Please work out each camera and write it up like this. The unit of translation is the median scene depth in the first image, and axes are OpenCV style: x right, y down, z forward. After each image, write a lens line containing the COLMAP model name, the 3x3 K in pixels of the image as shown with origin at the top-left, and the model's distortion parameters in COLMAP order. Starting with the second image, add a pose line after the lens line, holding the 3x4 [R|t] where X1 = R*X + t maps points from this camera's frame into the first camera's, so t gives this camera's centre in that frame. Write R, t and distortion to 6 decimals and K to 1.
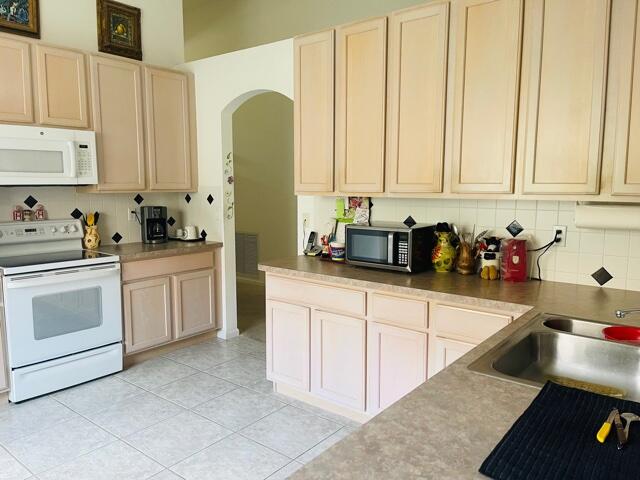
lens RADIAL K [[481.2, 0, 323.1], [0, 481.2, 241.2], [0, 0, 1]] dist [0.065586, -0.088007]
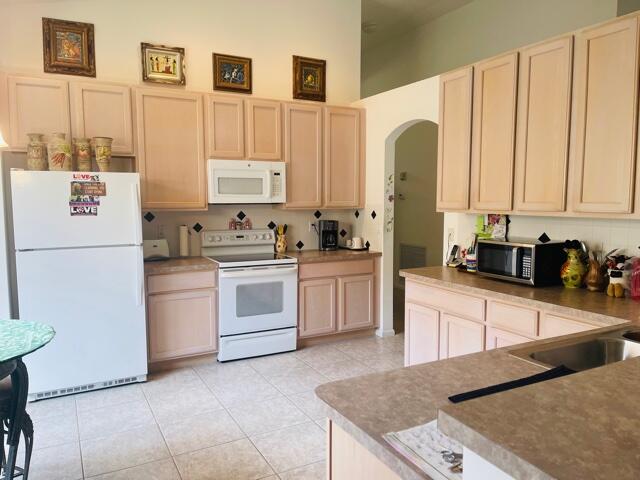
lens RADIAL K [[481.2, 0, 321.2], [0, 481.2, 242.0], [0, 0, 1]] dist [0.065586, -0.088007]
pose [[0.918616, 0.033299, -0.393746, 0.140977], [-0.044766, 0.998798, -0.019973, 0.009473], [0.392608, 0.035974, 0.919002, -0.145951]]
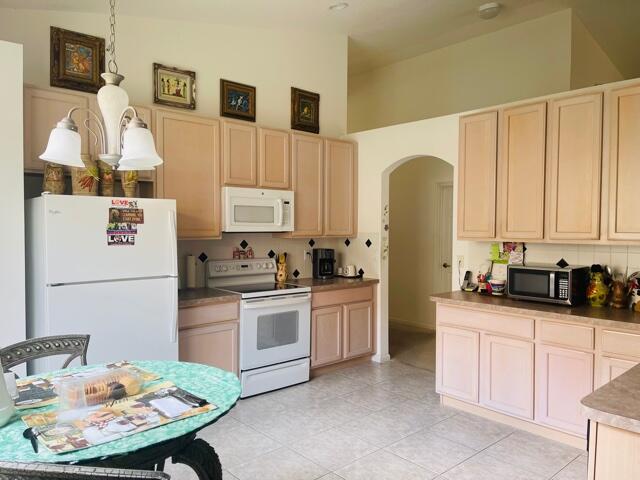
lens RADIAL K [[481.2, 0, 325.8], [0, 481.2, 242.6], [0, 0, 1]] dist [0.065586, -0.088007]
pose [[0.987291, 0.008280, -0.158710, -0.193051], [-0.022257, 0.996004, -0.086493, 0.022888], [0.157359, 0.088926, 0.983529, -0.257923]]
